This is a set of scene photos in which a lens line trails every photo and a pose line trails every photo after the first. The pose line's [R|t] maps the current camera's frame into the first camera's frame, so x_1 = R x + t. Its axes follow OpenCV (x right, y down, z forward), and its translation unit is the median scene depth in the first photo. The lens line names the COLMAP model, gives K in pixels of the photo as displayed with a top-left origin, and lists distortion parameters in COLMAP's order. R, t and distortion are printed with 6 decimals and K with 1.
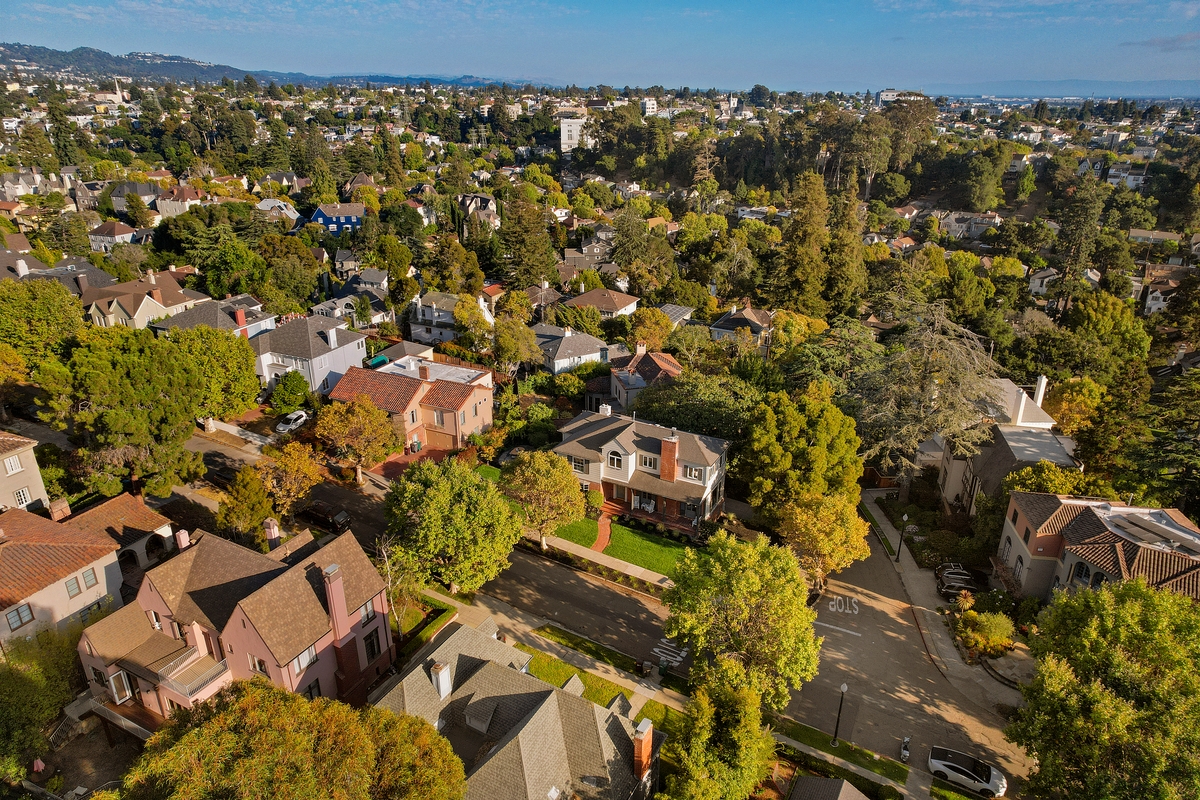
lens RADIAL K [[792.5, 0, 605.4], [0, 792.5, 393.2], [0, 0, 1]] dist [-0.079642, 0.072960]
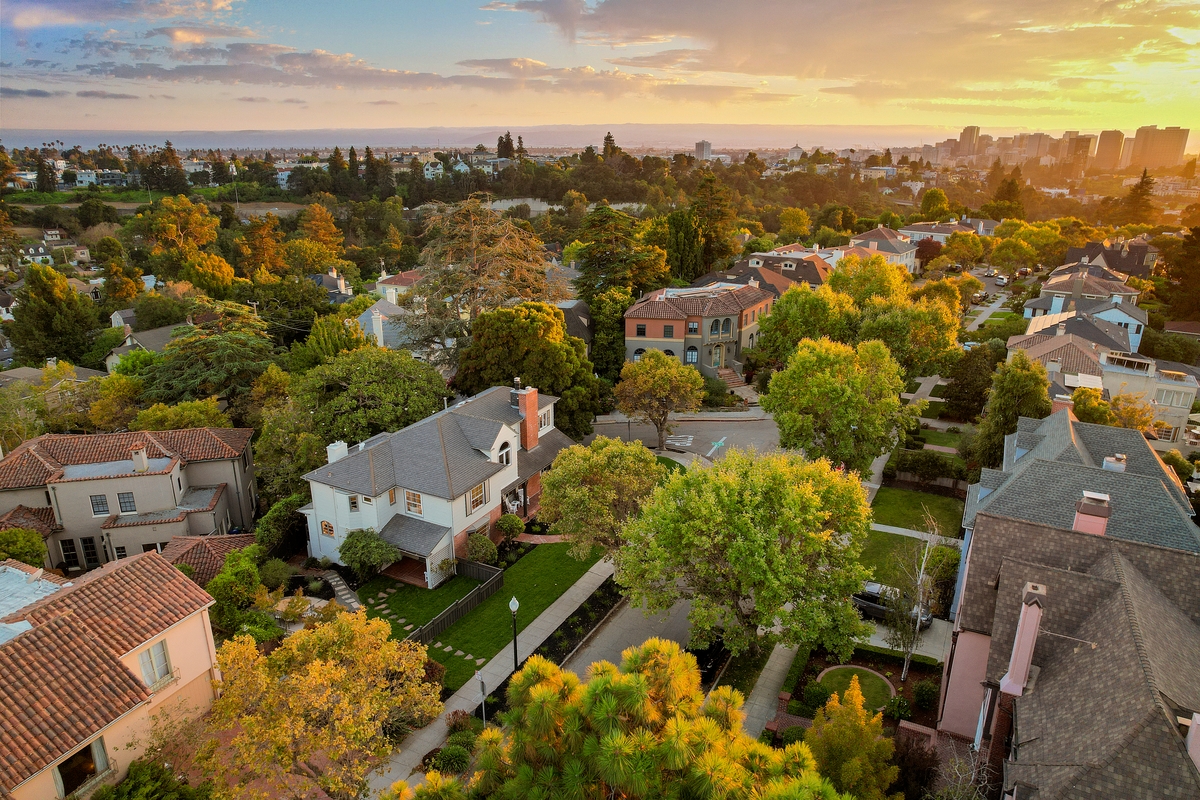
lens RADIAL K [[792.5, 0, 605.4], [0, 792.5, 393.2], [0, 0, 1]] dist [-0.079642, 0.072960]
pose [[-0.027474, -0.308069, 0.950967, -0.187786], [0.371868, 0.879899, 0.295790, -0.039509], [-0.927879, 0.361761, 0.090386, 0.261852]]
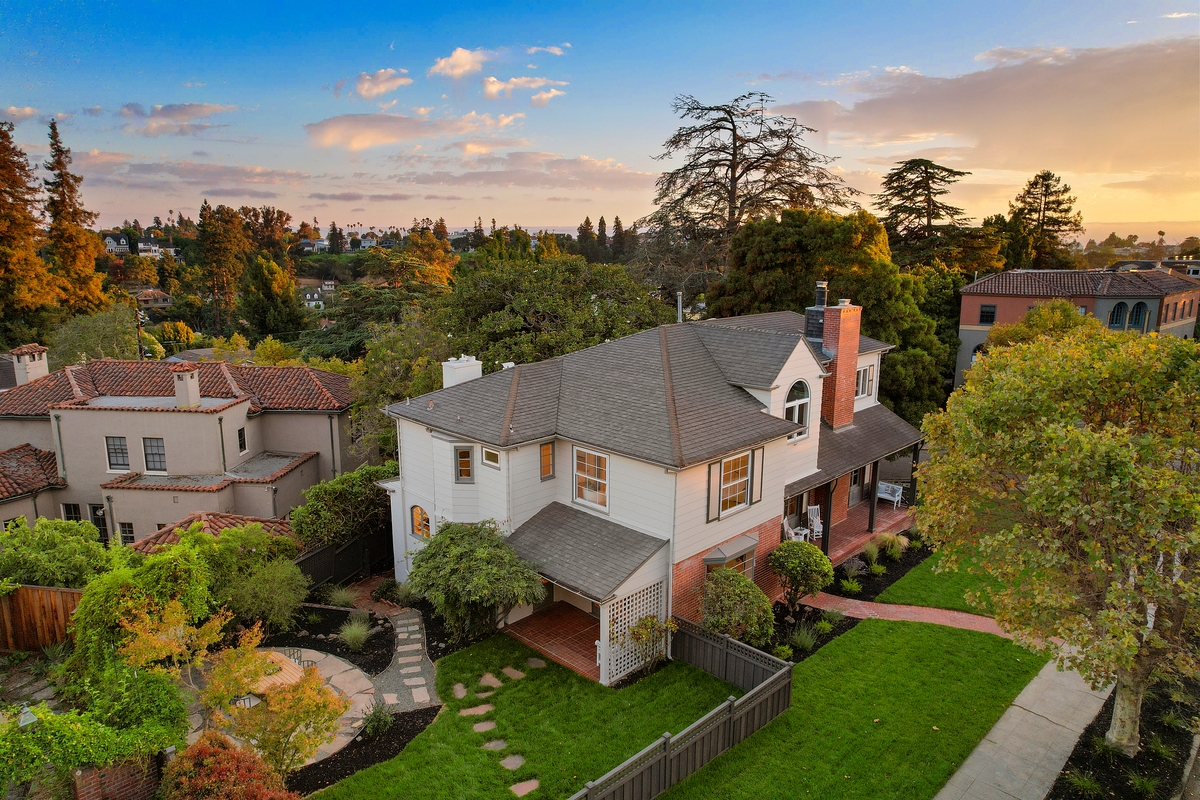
lens RADIAL K [[772.5, 0, 587.7], [0, 772.5, 382.9], [0, 0, 1]] dist [-0.066256, 0.061708]
pose [[0.292609, -0.167413, 0.941463, -0.089909], [0.358490, 0.931953, 0.054302, 0.008731], [-0.886490, 0.321615, 0.332713, 0.301097]]
